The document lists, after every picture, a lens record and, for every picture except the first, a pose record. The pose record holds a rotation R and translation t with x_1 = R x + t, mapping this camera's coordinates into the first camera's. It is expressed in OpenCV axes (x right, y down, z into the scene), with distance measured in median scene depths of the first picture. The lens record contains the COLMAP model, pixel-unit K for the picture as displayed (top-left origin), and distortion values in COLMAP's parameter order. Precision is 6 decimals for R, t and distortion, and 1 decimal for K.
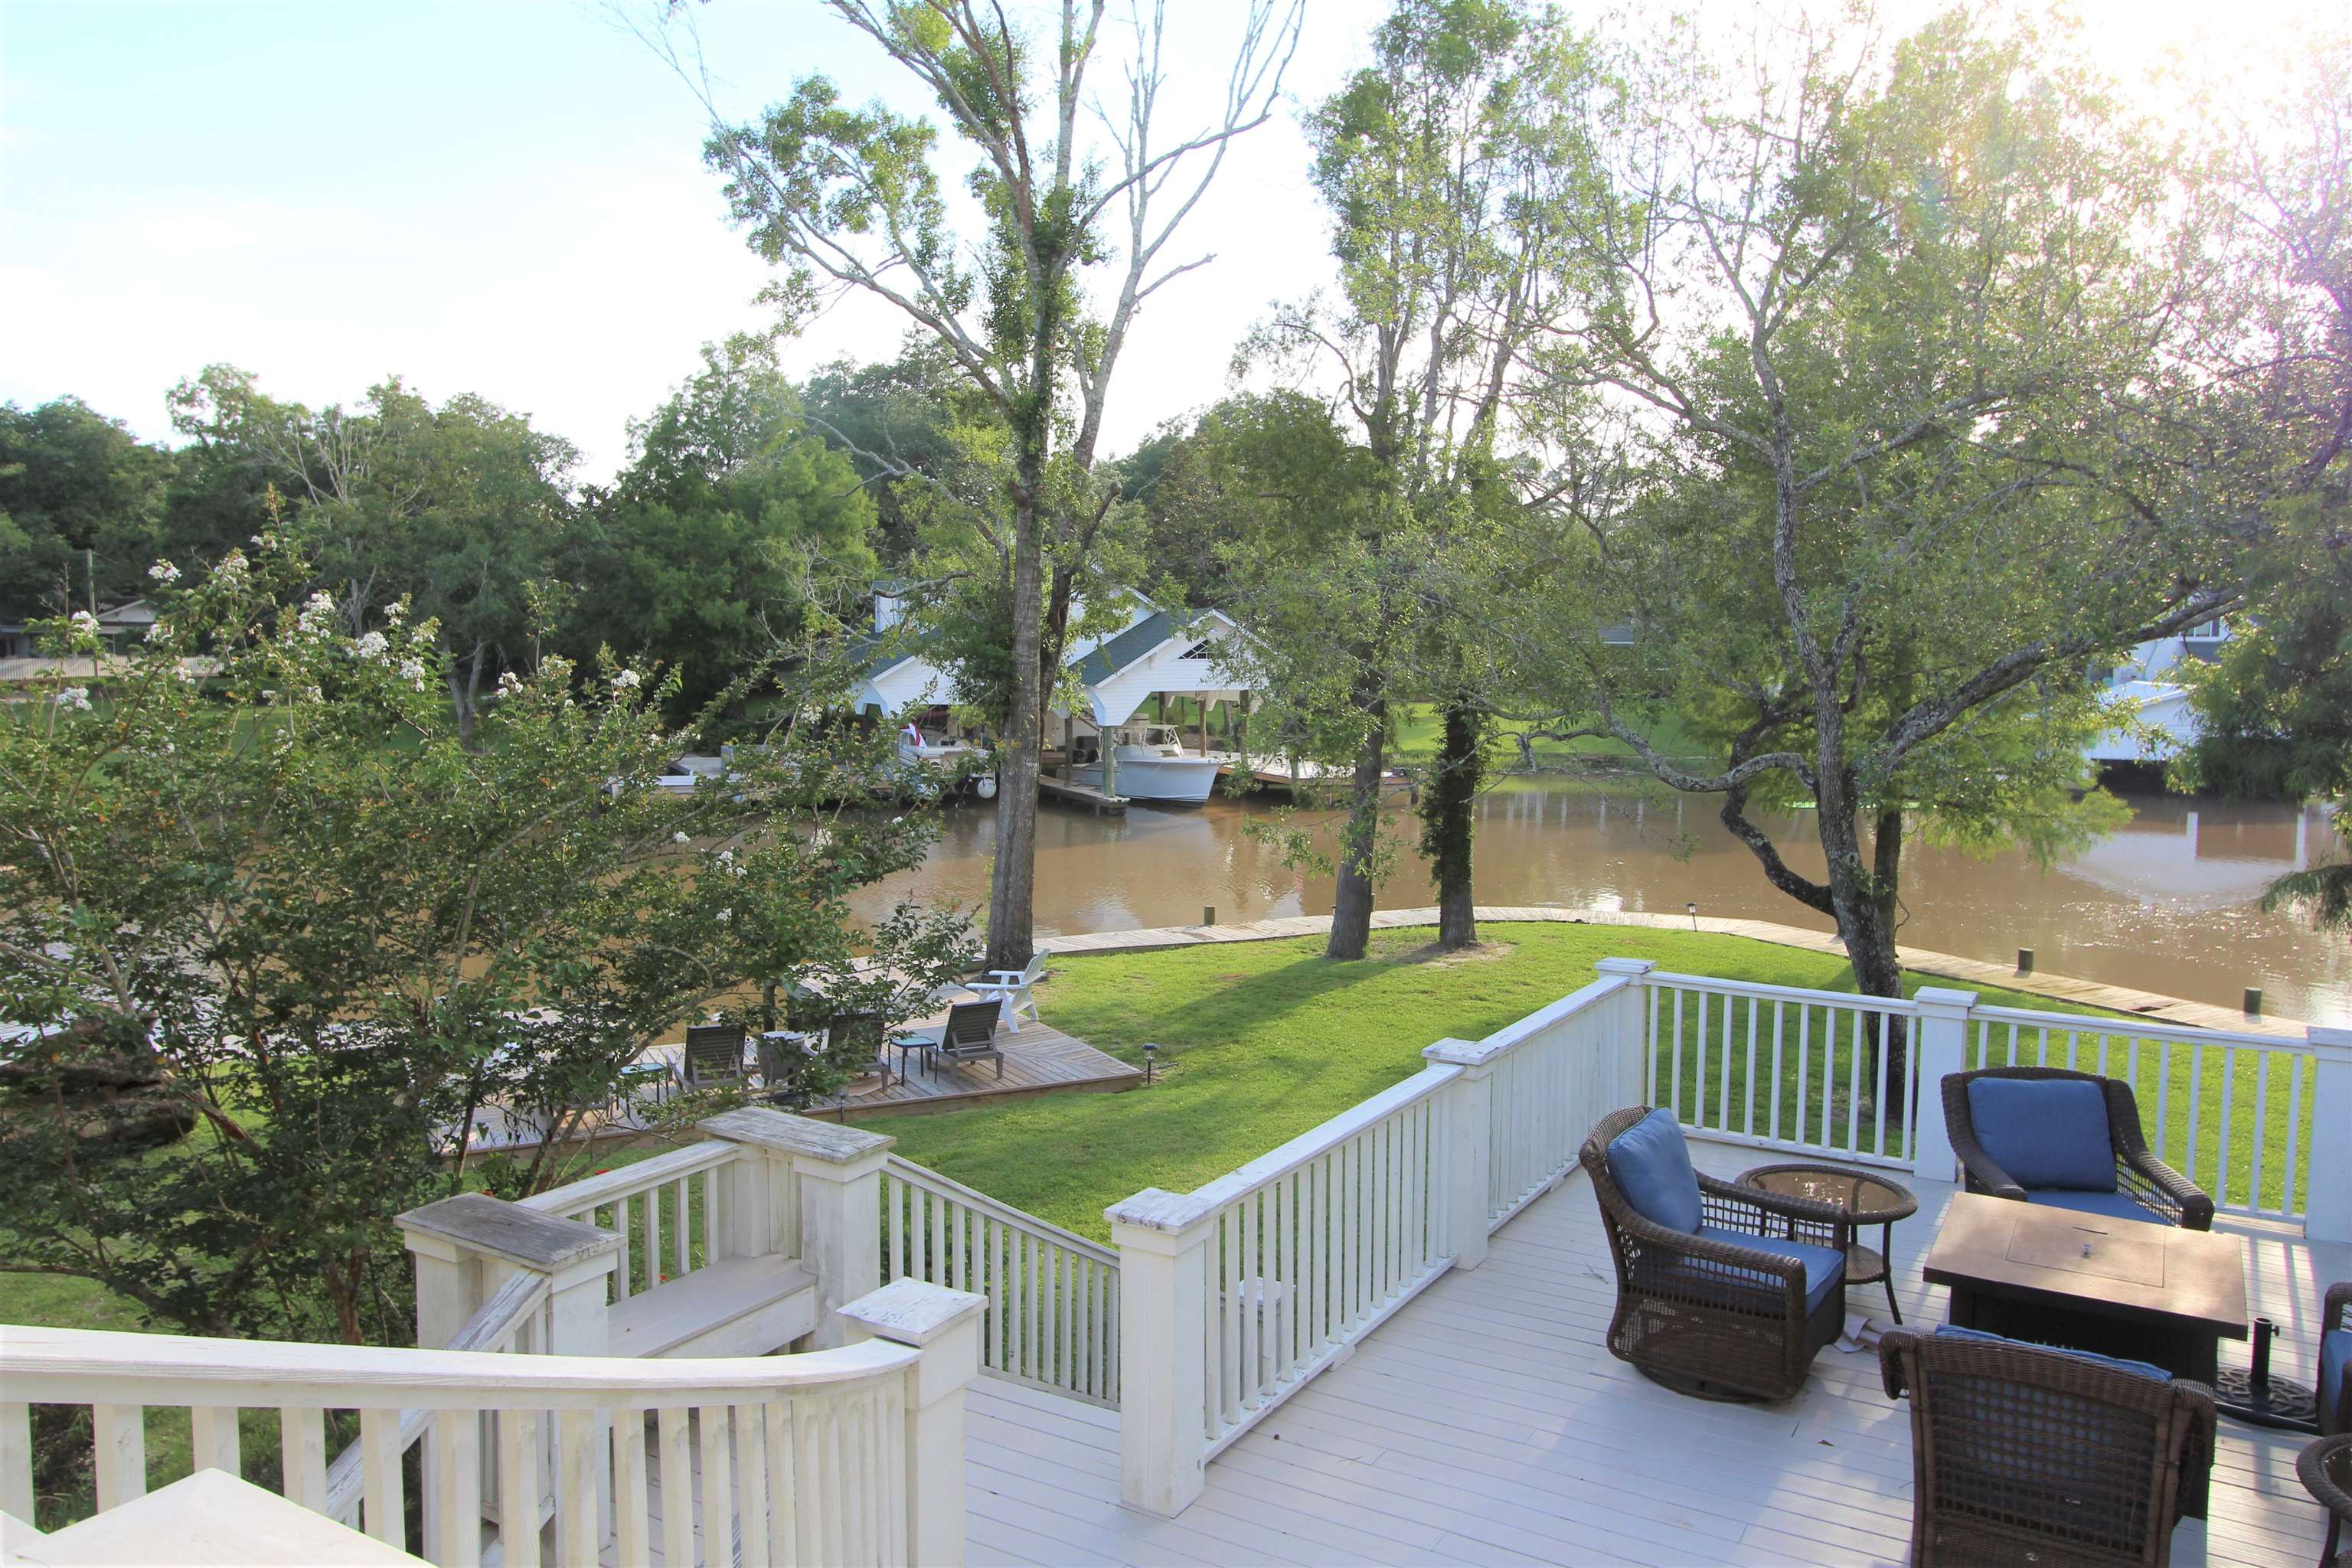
lens RADIAL K [[1713.9, 0, 1176.0], [0, 1713.9, 784.0], [0, 0, 1]] dist [-0.017970, 0.024663]
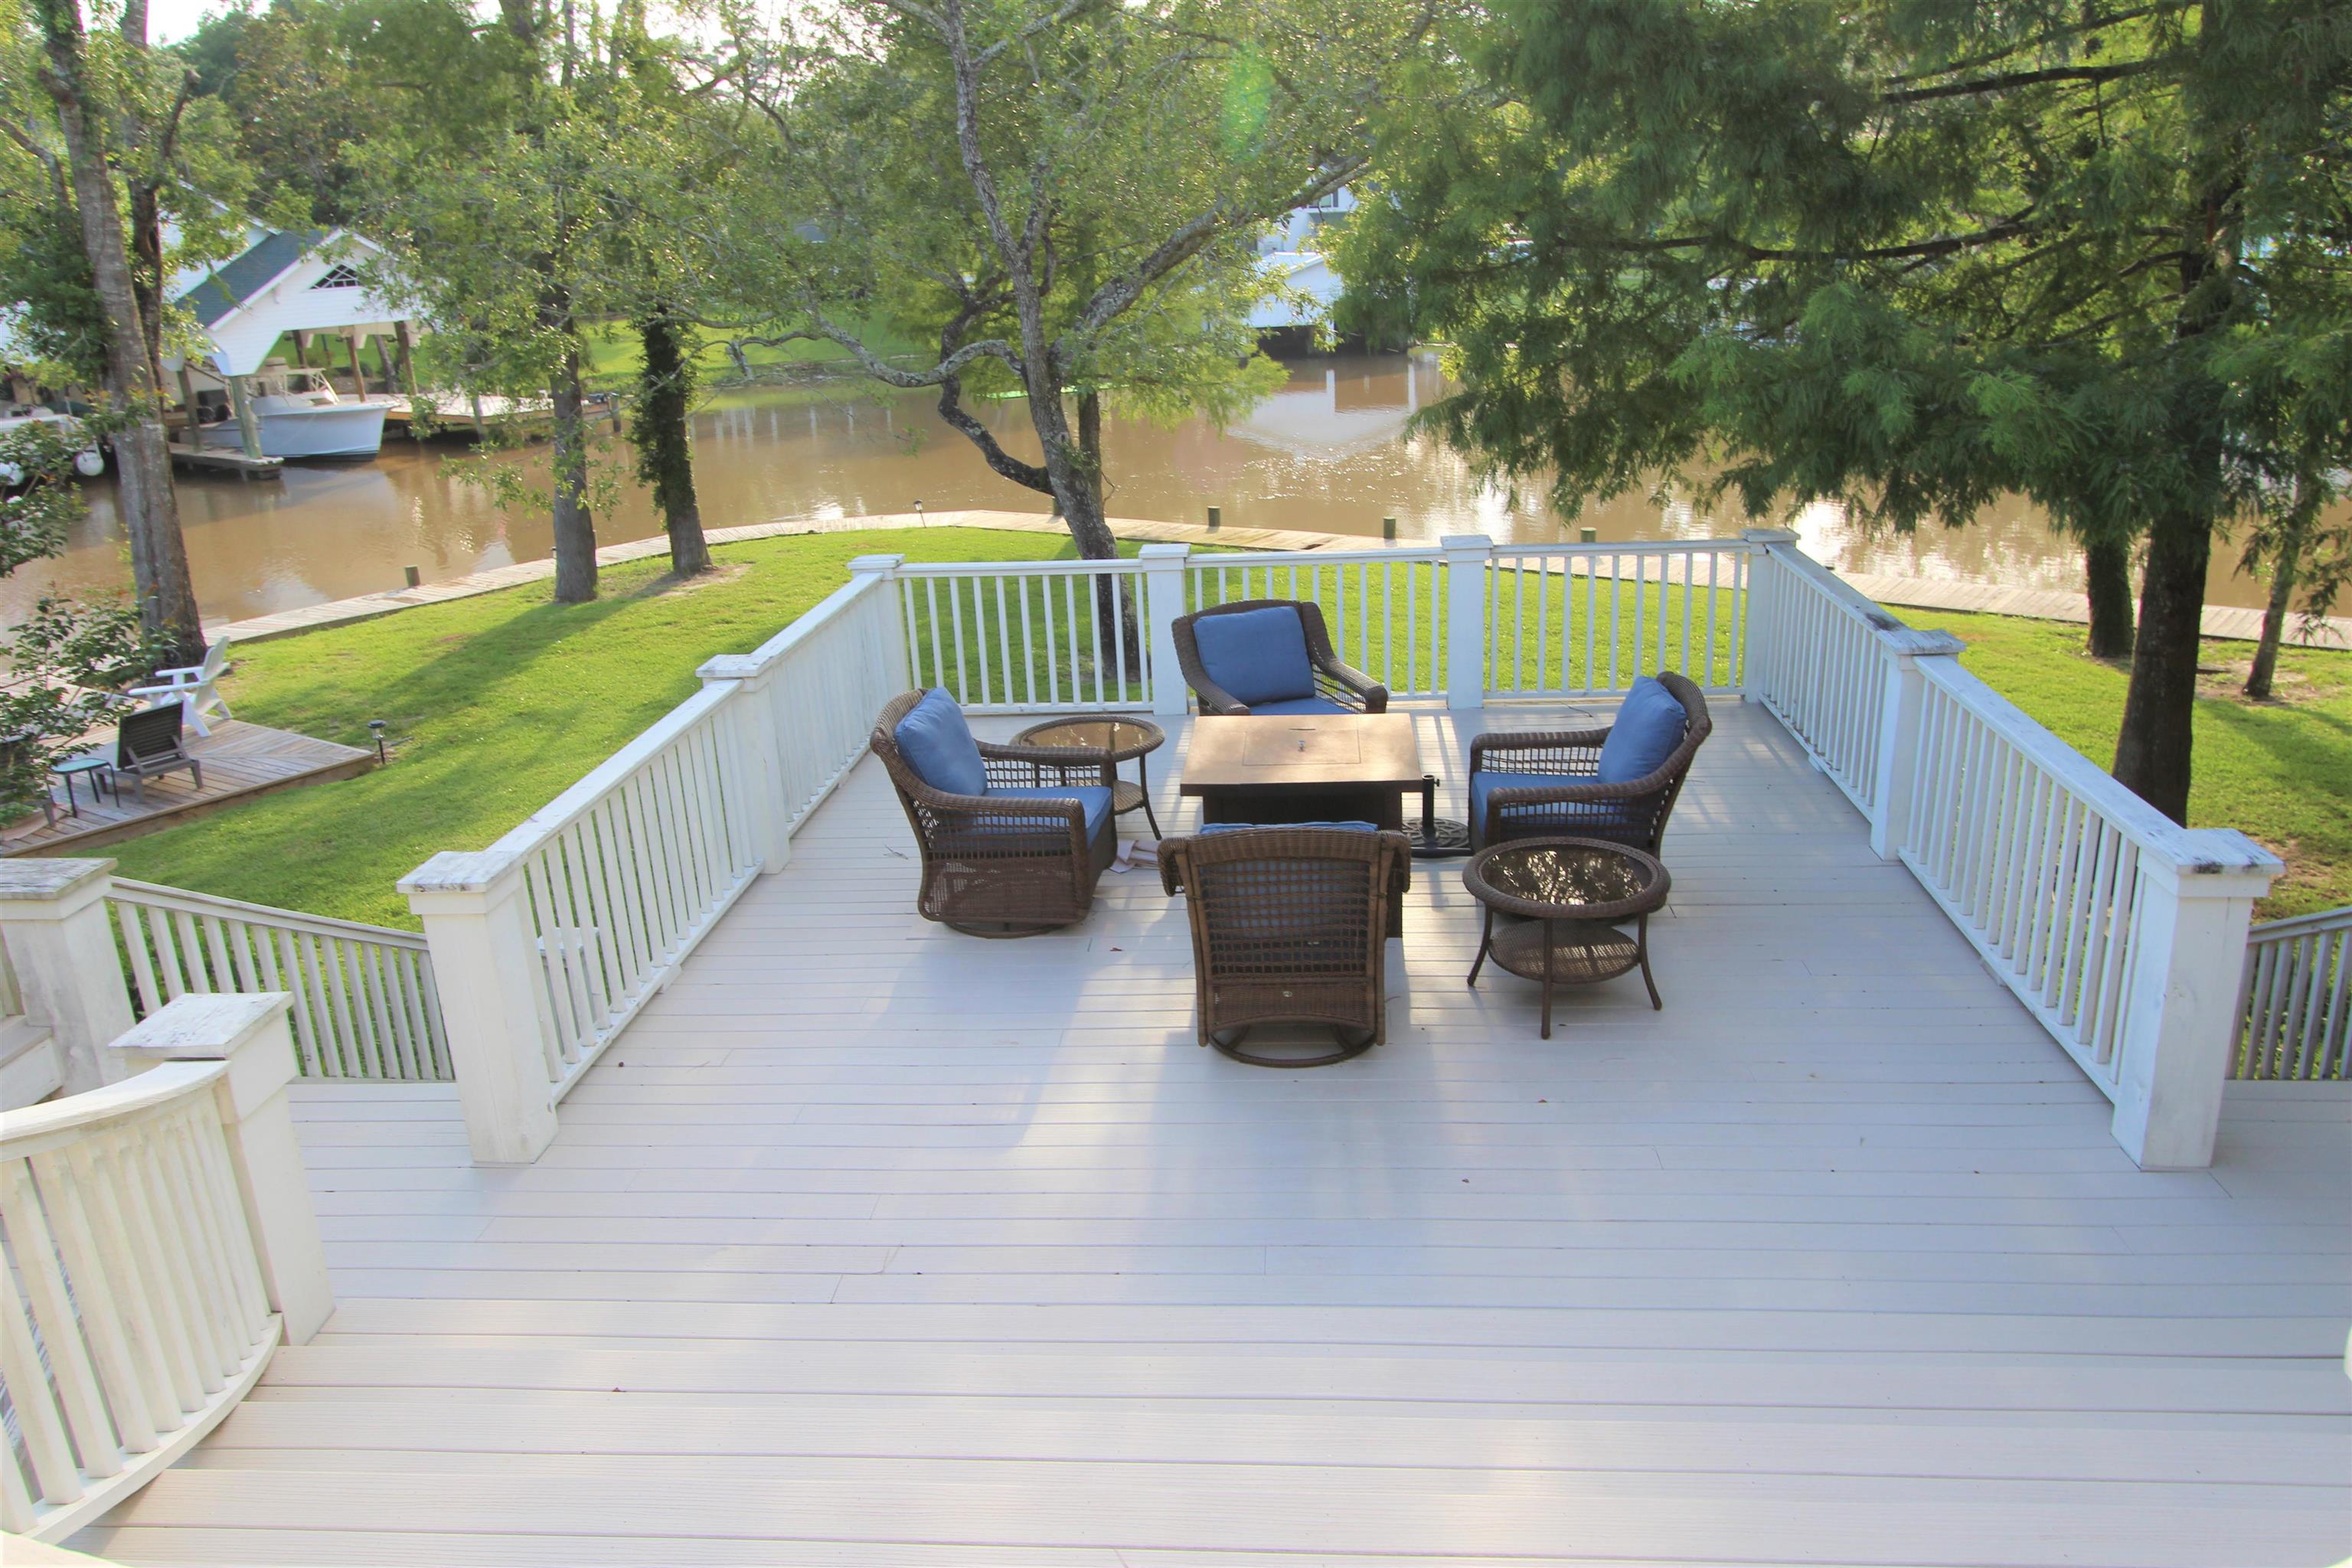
lens RADIAL K [[1709.5, 0, 1193.8], [0, 1709.5, 787.7], [0, 0, 1]] dist [-0.019074, 0.022796]
pose [[0.891584, -0.185113, 0.413294, -0.009094], [0.088003, 0.966064, 0.242851, 0.002857], [-0.444223, -0.180151, 0.877617, -0.002457]]
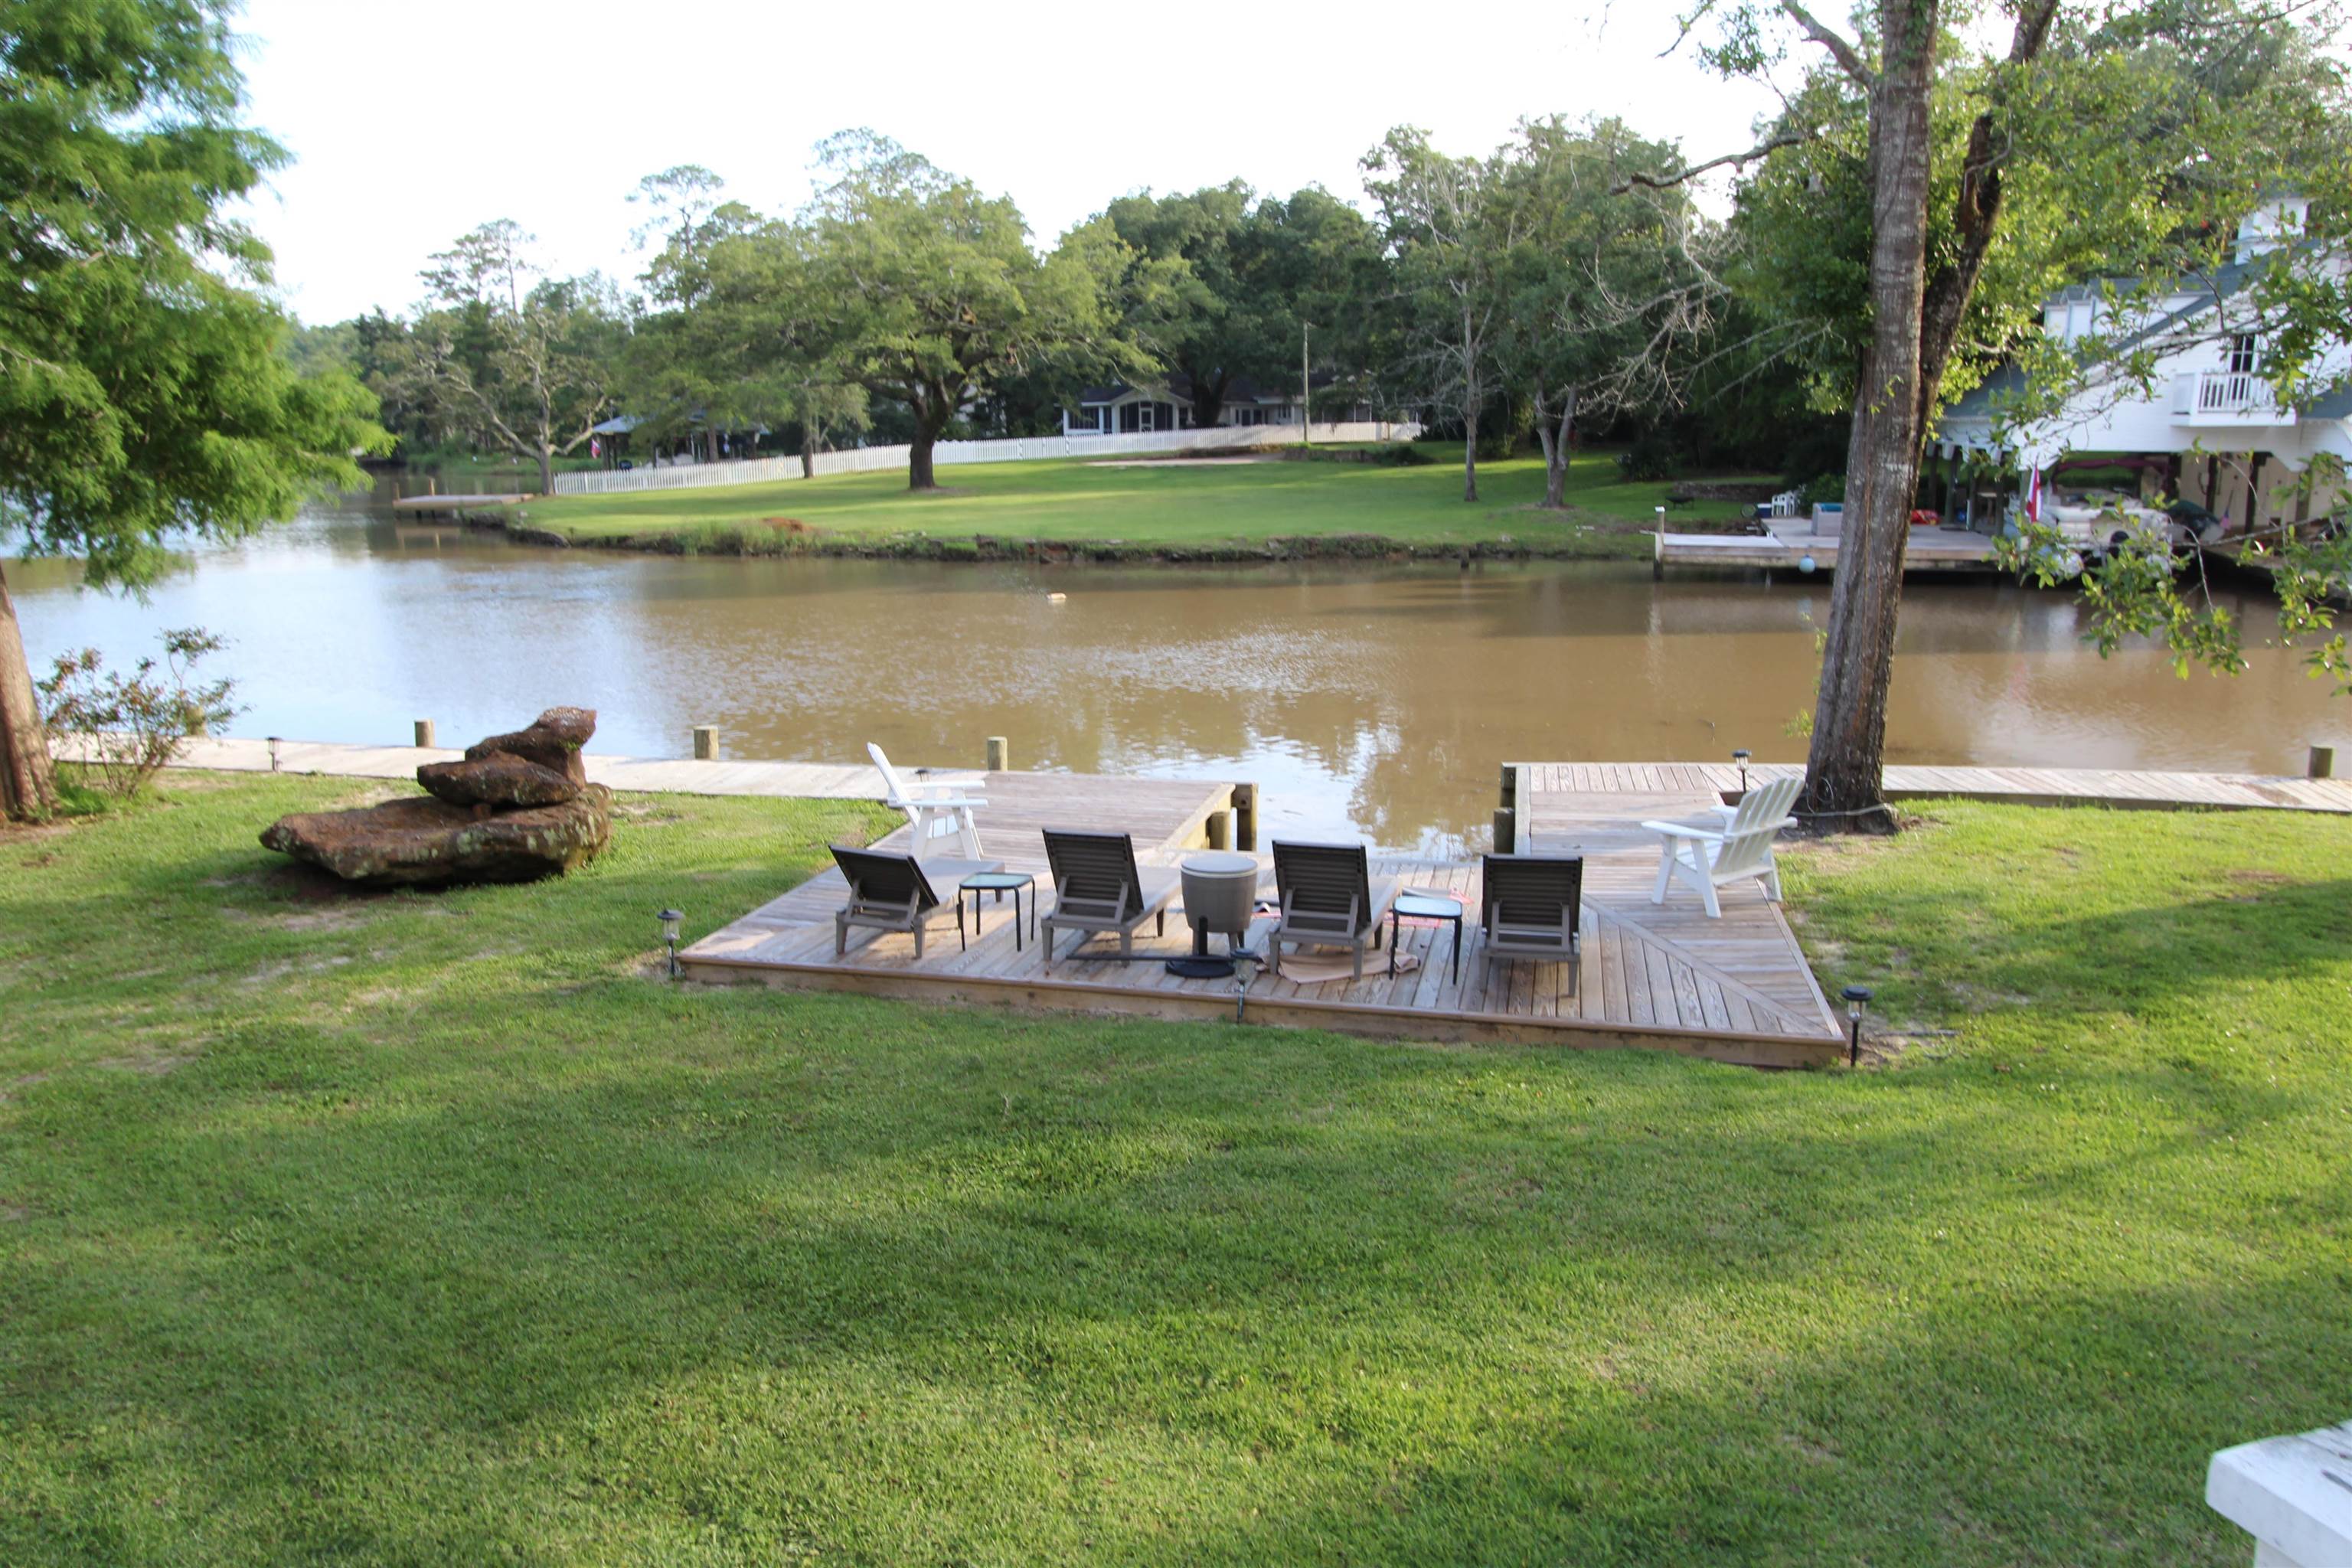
lens RADIAL K [[1713.9, 0, 1176.0], [0, 1713.9, 784.0], [0, 0, 1]] dist [-0.017970, 0.024663]
pose [[0.761797, 0.119549, -0.636690, 0.153134], [-0.039685, 0.989591, 0.138330, 0.033639], [0.646600, -0.080112, 0.758611, 0.532408]]
